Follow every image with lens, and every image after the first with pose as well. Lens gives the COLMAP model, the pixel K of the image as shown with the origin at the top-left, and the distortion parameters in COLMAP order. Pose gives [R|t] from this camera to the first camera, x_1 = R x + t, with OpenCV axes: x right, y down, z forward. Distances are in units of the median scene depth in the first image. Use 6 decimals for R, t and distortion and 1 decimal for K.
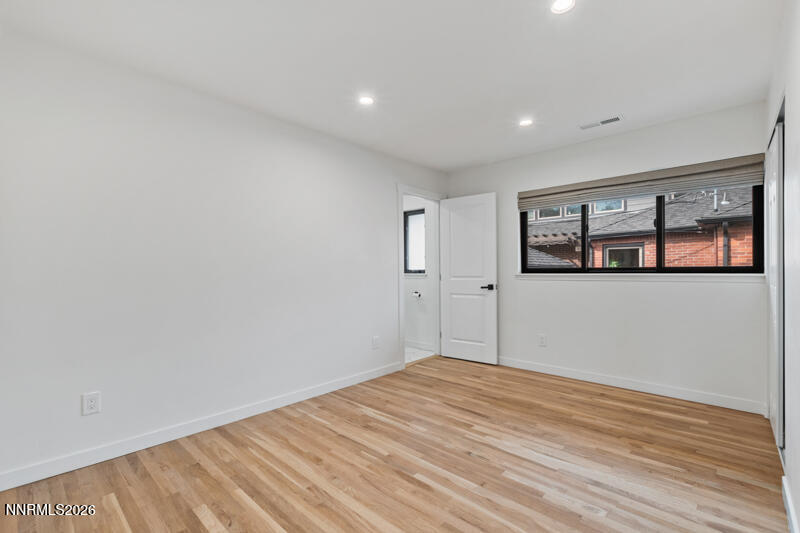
lens RADIAL K [[357.1, 0, 394.5], [0, 357.1, 271.6], [0, 0, 1]] dist [0.010585, -0.000460]
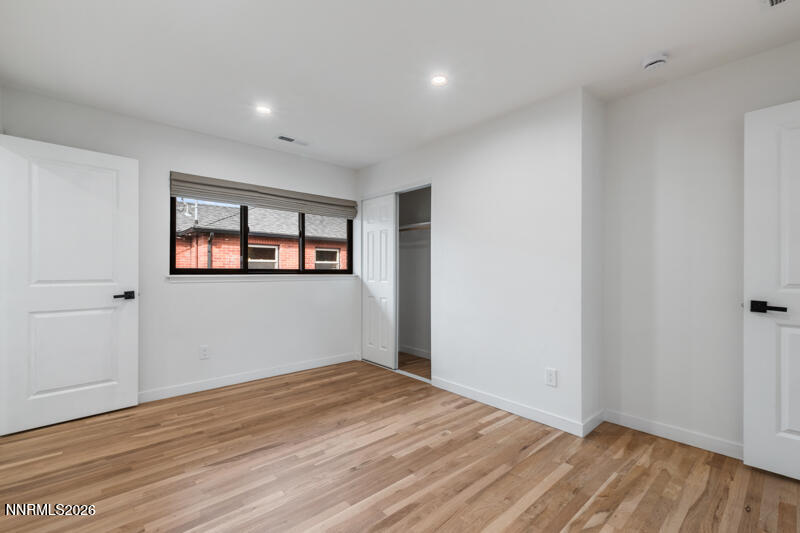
lens RADIAL K [[357.1, 0, 394.5], [0, 357.1, 271.6], [0, 0, 1]] dist [0.010585, -0.000460]
pose [[0.085802, 0.004888, 0.996300, -0.513170], [-0.001324, 0.999988, -0.004792, 0.000647], [-0.996311, -0.000908, 0.085808, 0.592134]]
